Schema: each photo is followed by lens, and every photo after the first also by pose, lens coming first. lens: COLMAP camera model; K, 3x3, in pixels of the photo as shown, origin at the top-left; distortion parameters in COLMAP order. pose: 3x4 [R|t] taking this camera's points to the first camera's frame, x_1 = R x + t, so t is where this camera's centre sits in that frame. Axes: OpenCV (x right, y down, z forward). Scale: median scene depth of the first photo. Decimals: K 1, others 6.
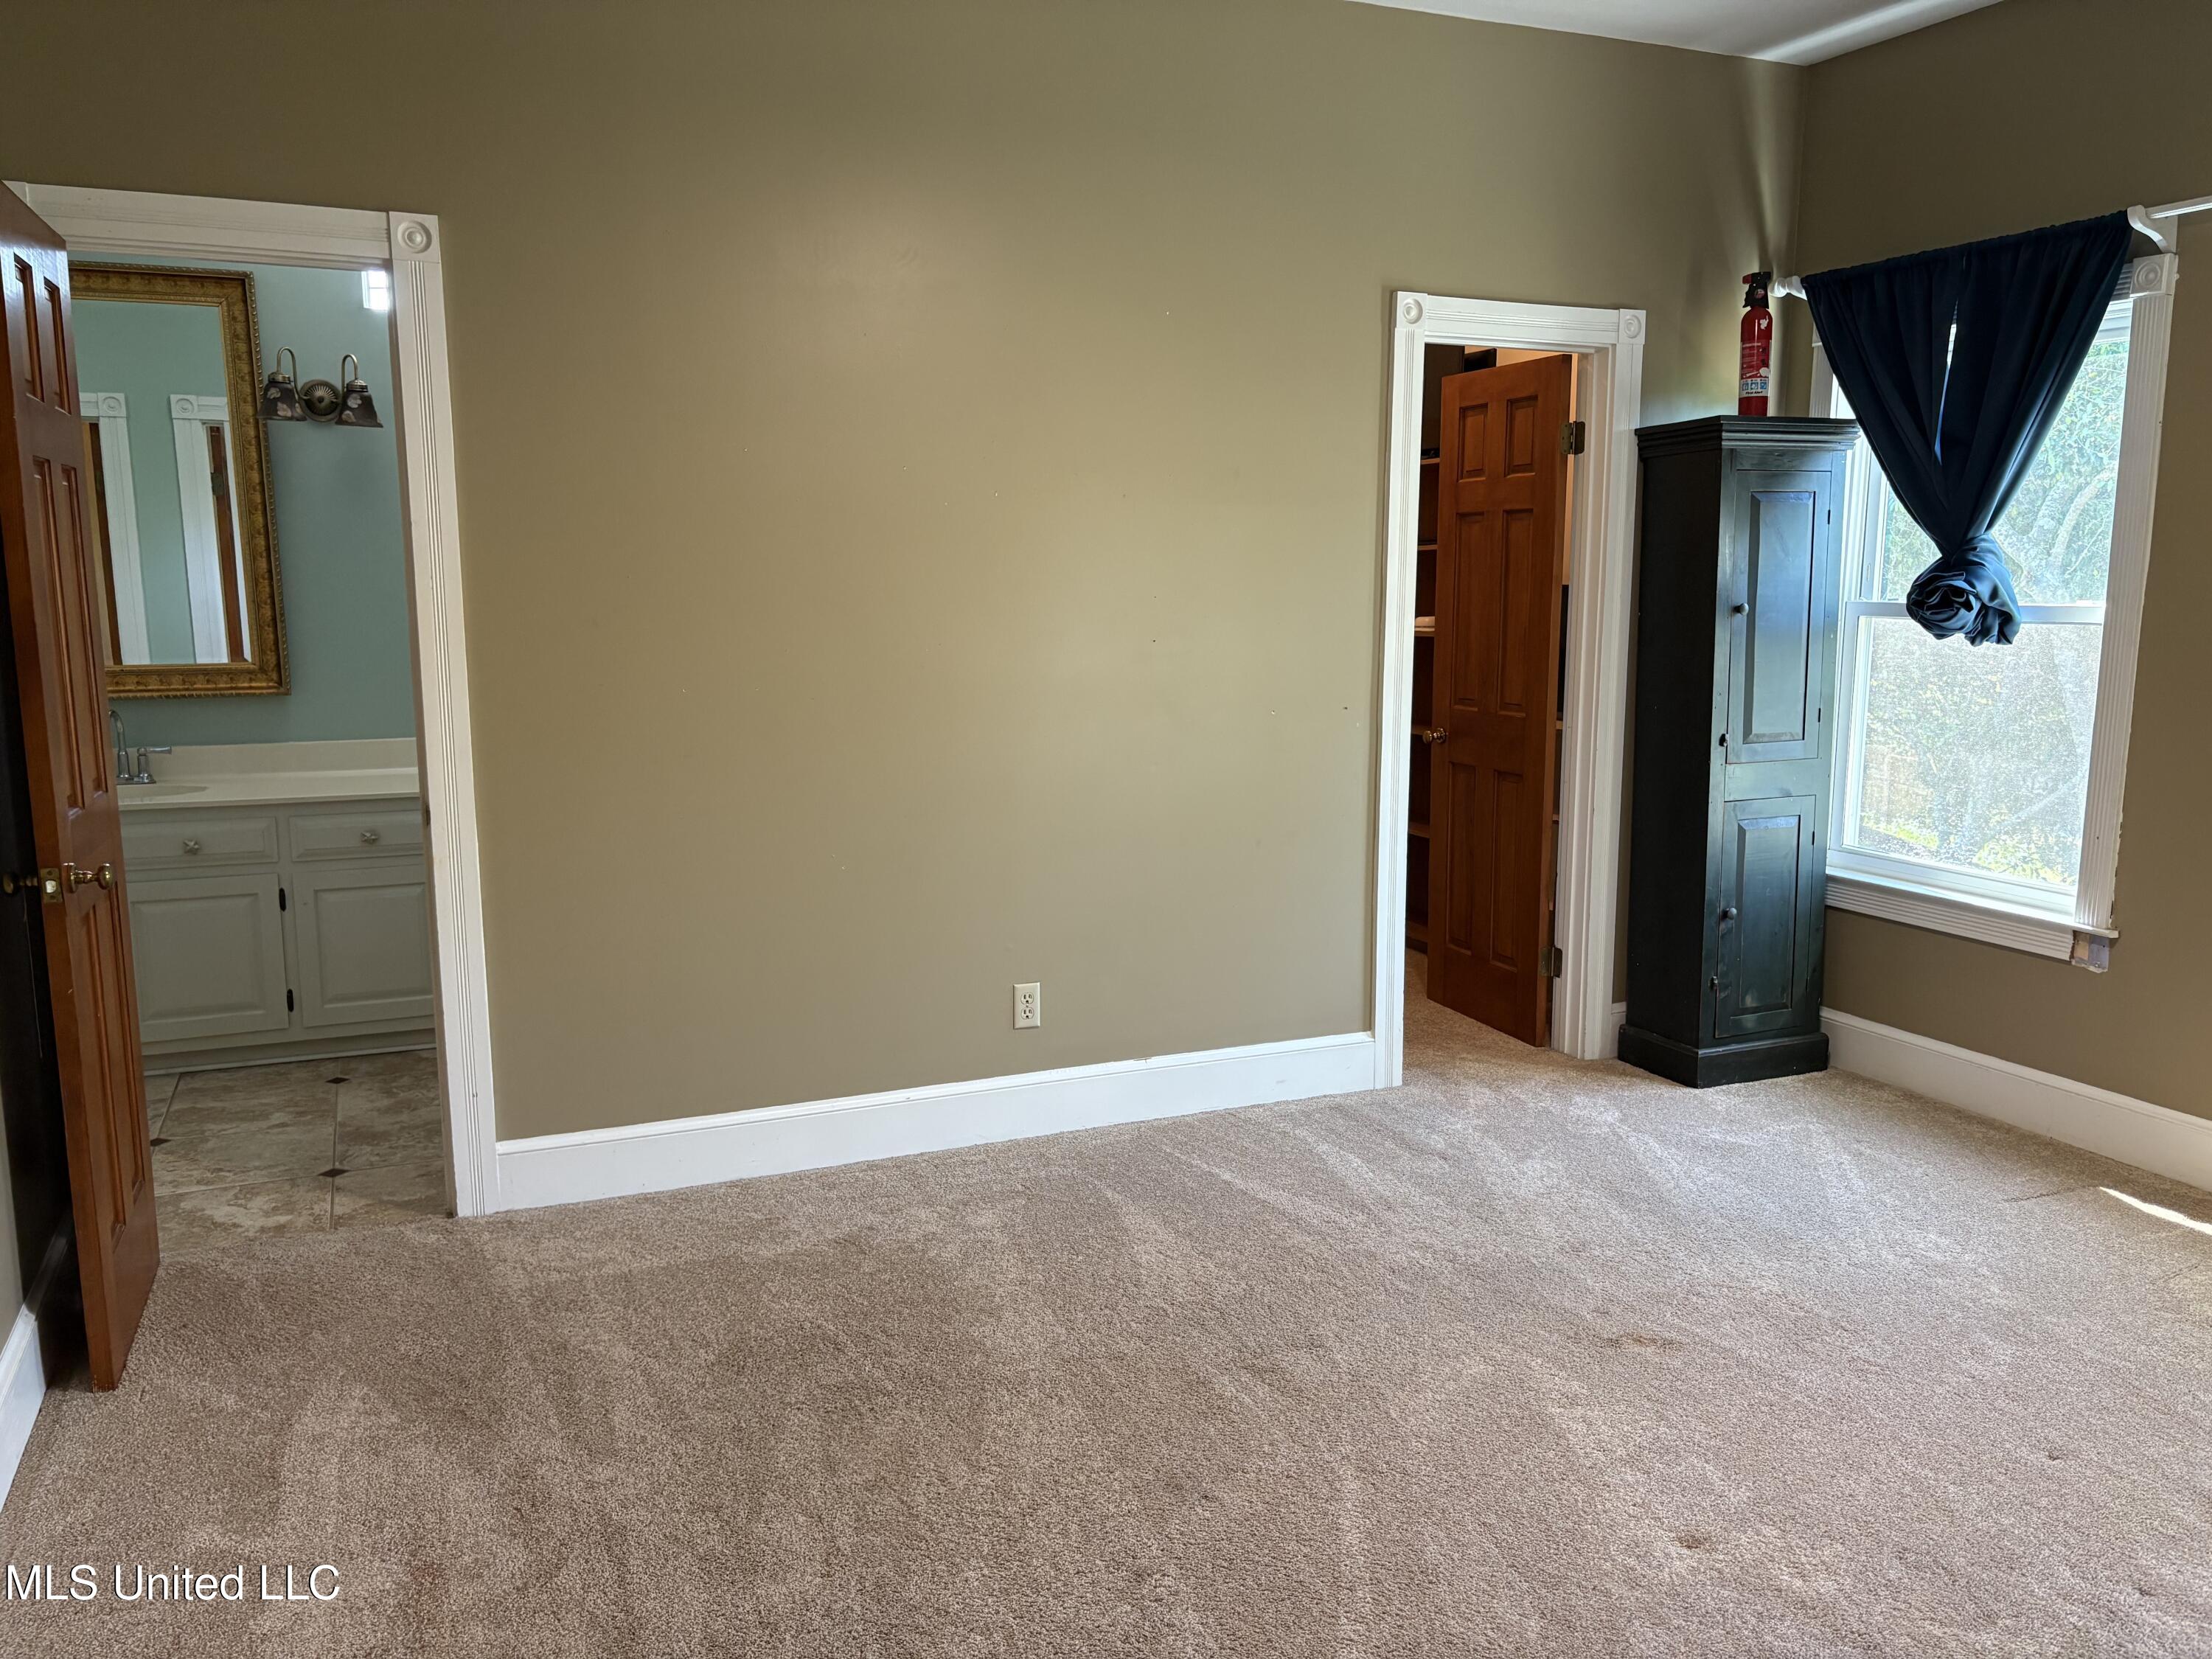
lens RADIAL K [[1693.7, 0, 1111.6], [0, 1693.7, 828.7], [0, 0, 1]] dist [0.000873, -0.000019]
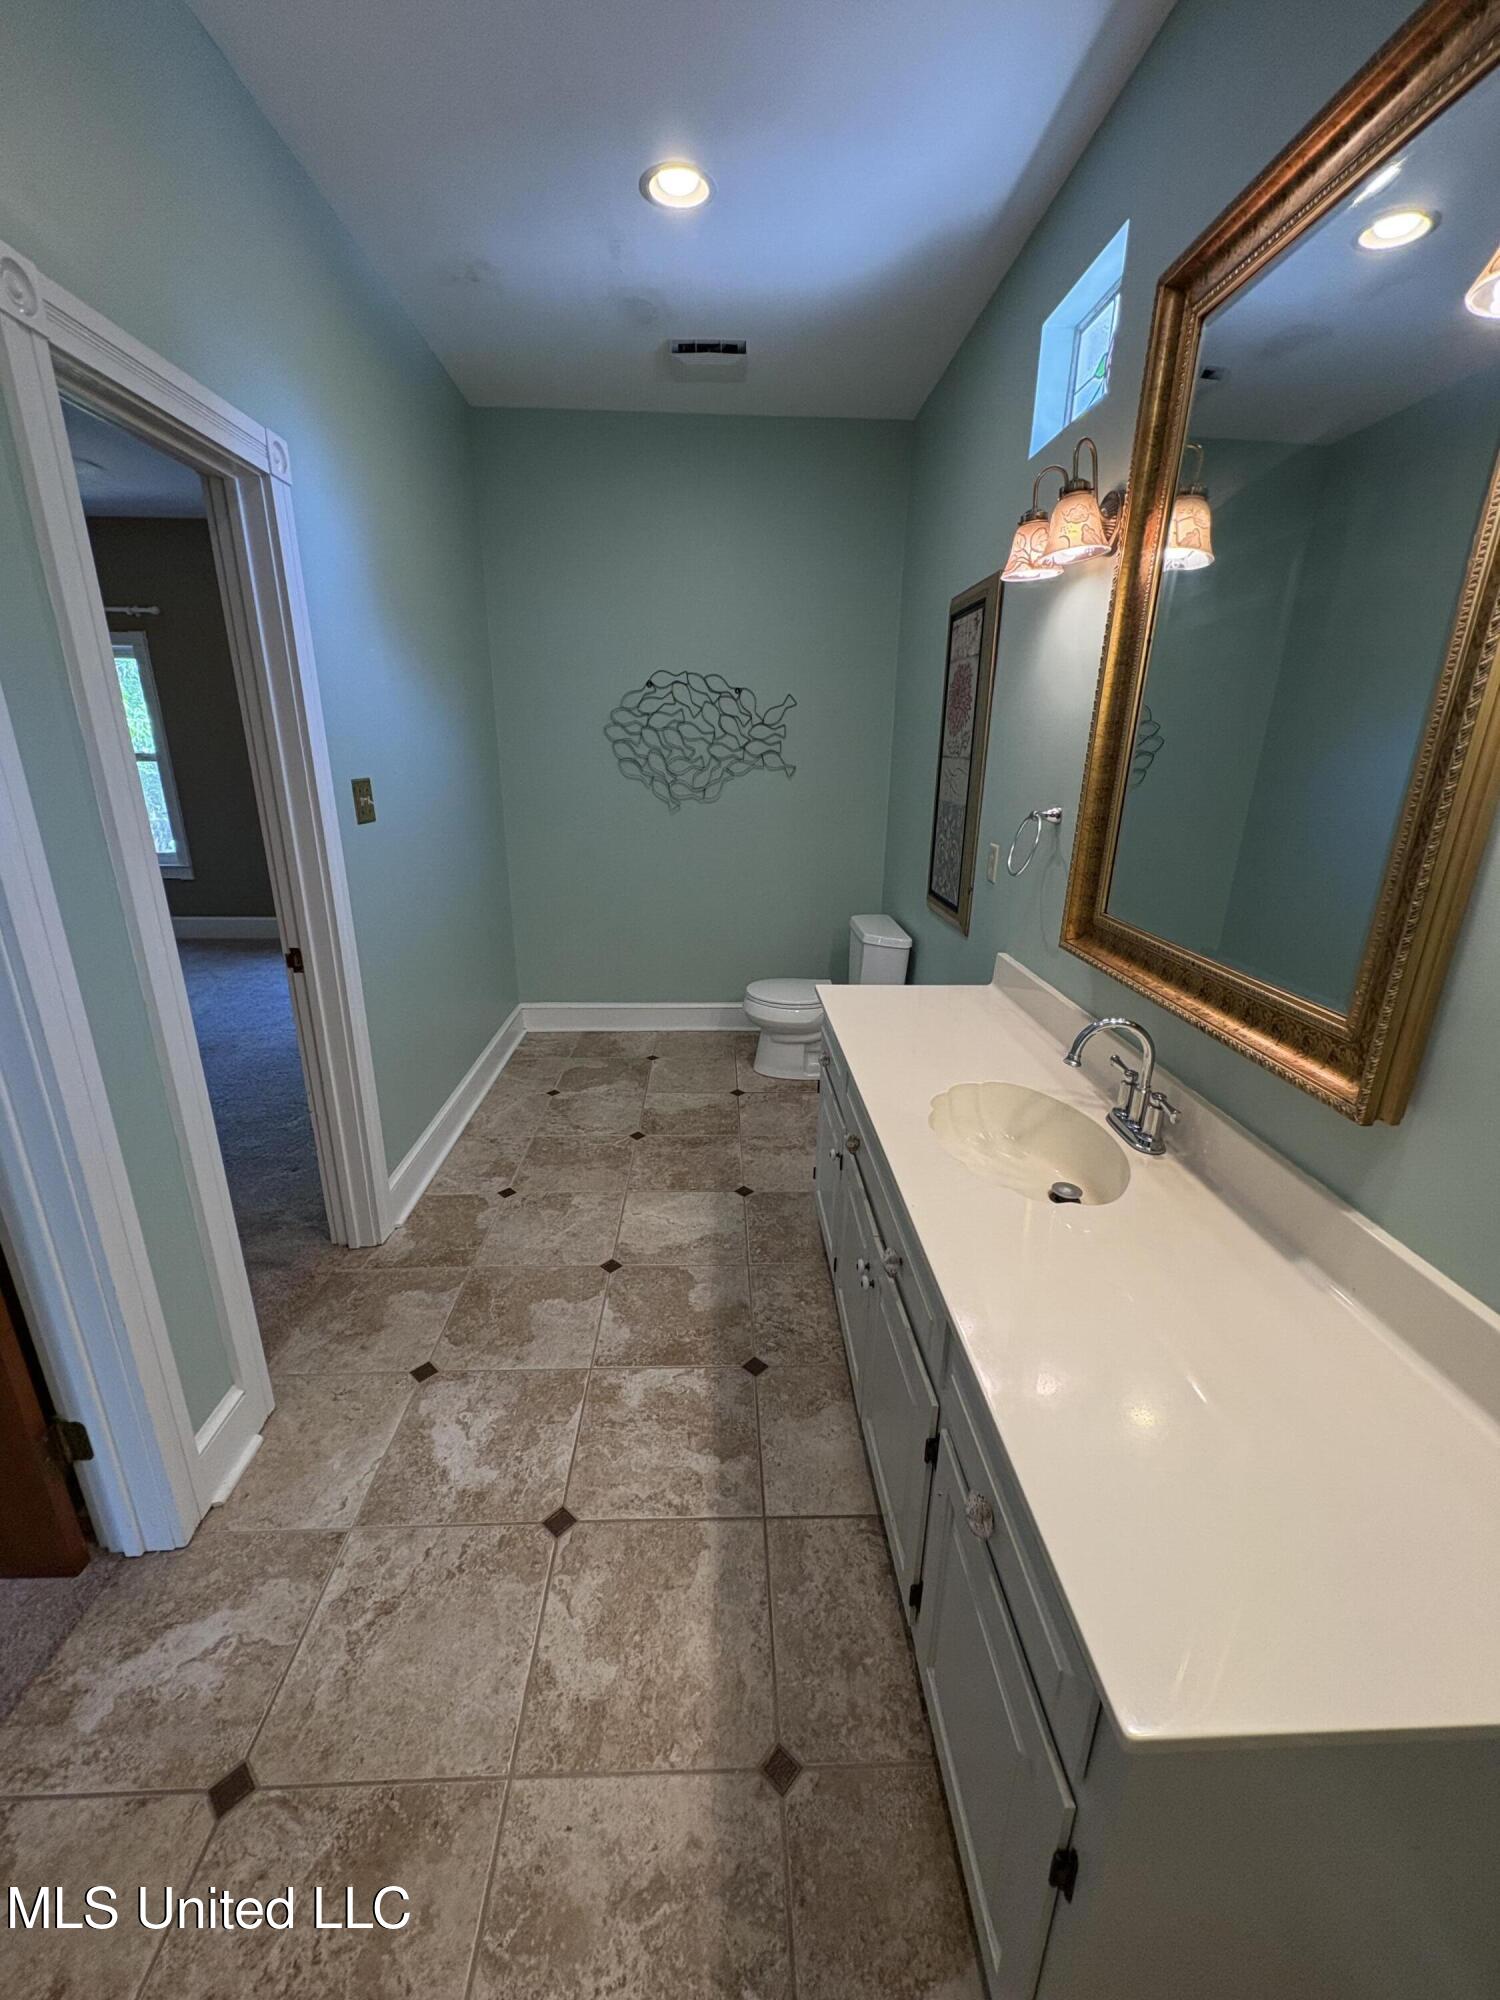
lens RADIAL K [[806.4, 0, 748.5], [0, 806.4, 1006.3], [0, 0, 1]] dist [-0.002190, -0.000342]
pose [[-0.361342, 0.294109, -0.884834, -0.327380], [-0.160429, 0.915191, 0.369714, -0.176690], [0.918528, 0.275546, -0.283513, 1.086588]]
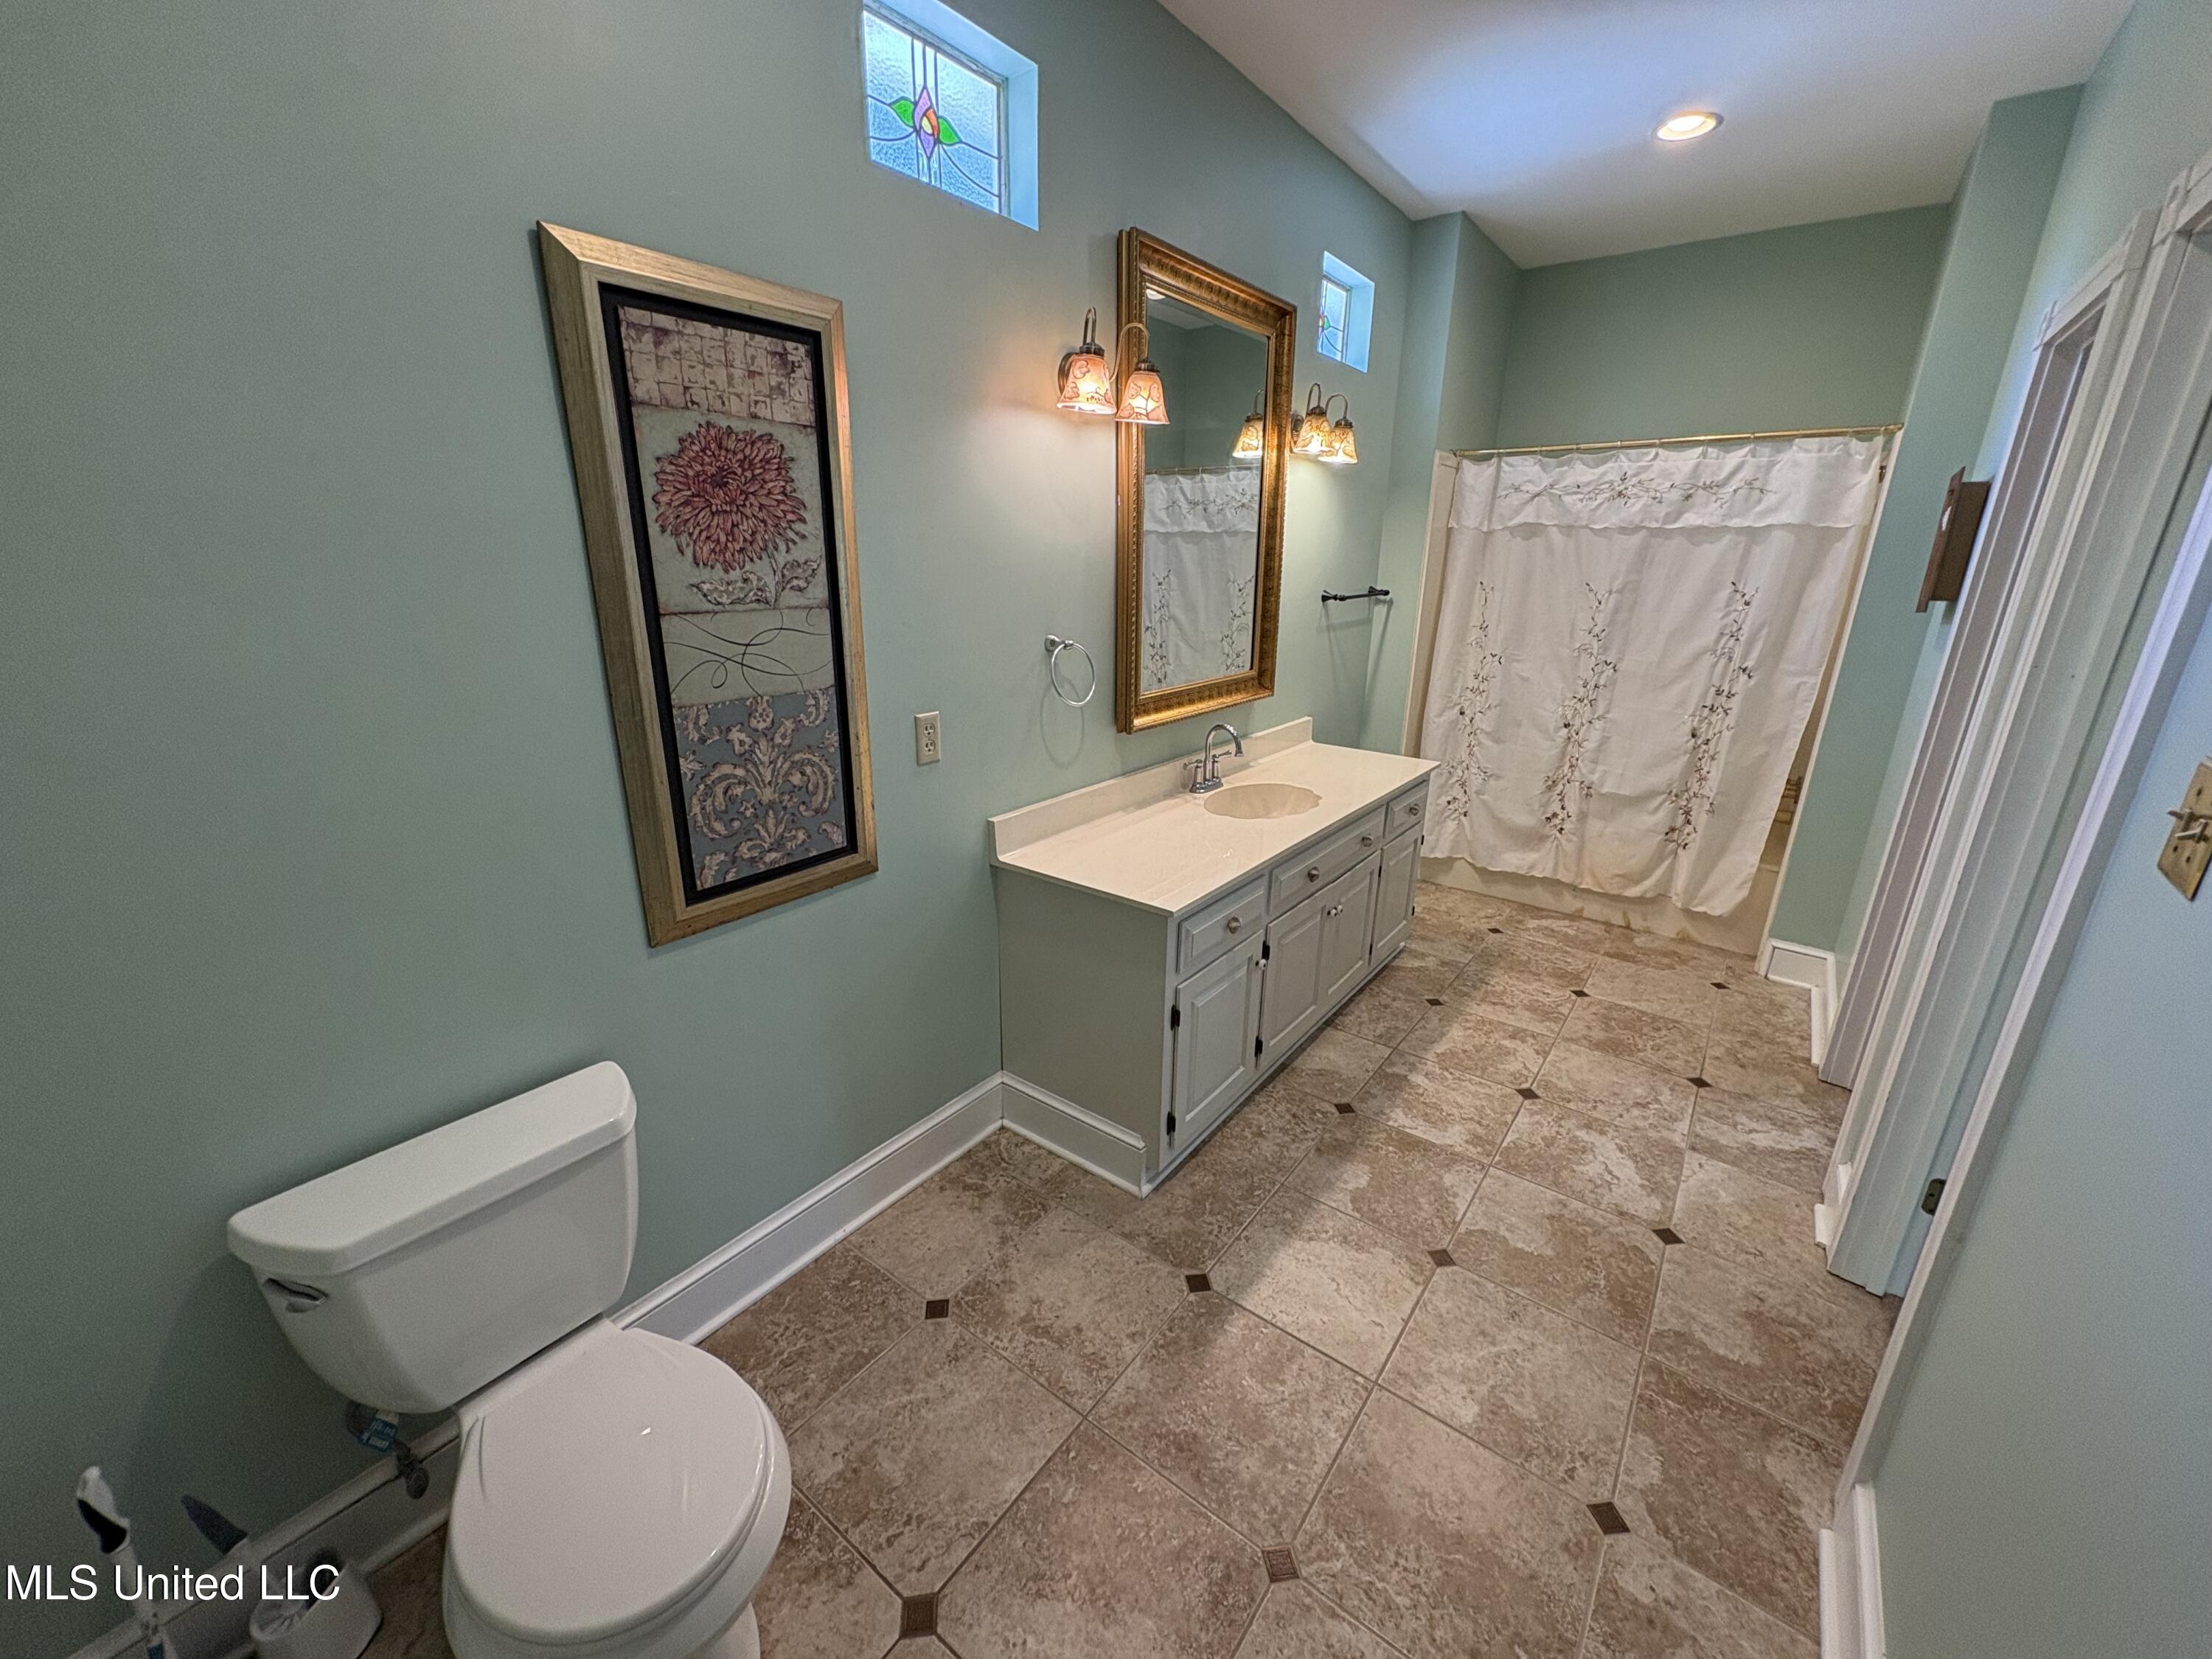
lens RADIAL K [[891.9, 0, 1103.2], [0, 891.9, 837.4], [0, 0, 1]] dist [-0.002190, -0.000342]
pose [[0.869026, -0.133202, 0.476498, -1.058163], [0.059961, 0.984334, 0.165808, -0.107327], [-0.491119, -0.115520, 0.863399, 0.613372]]
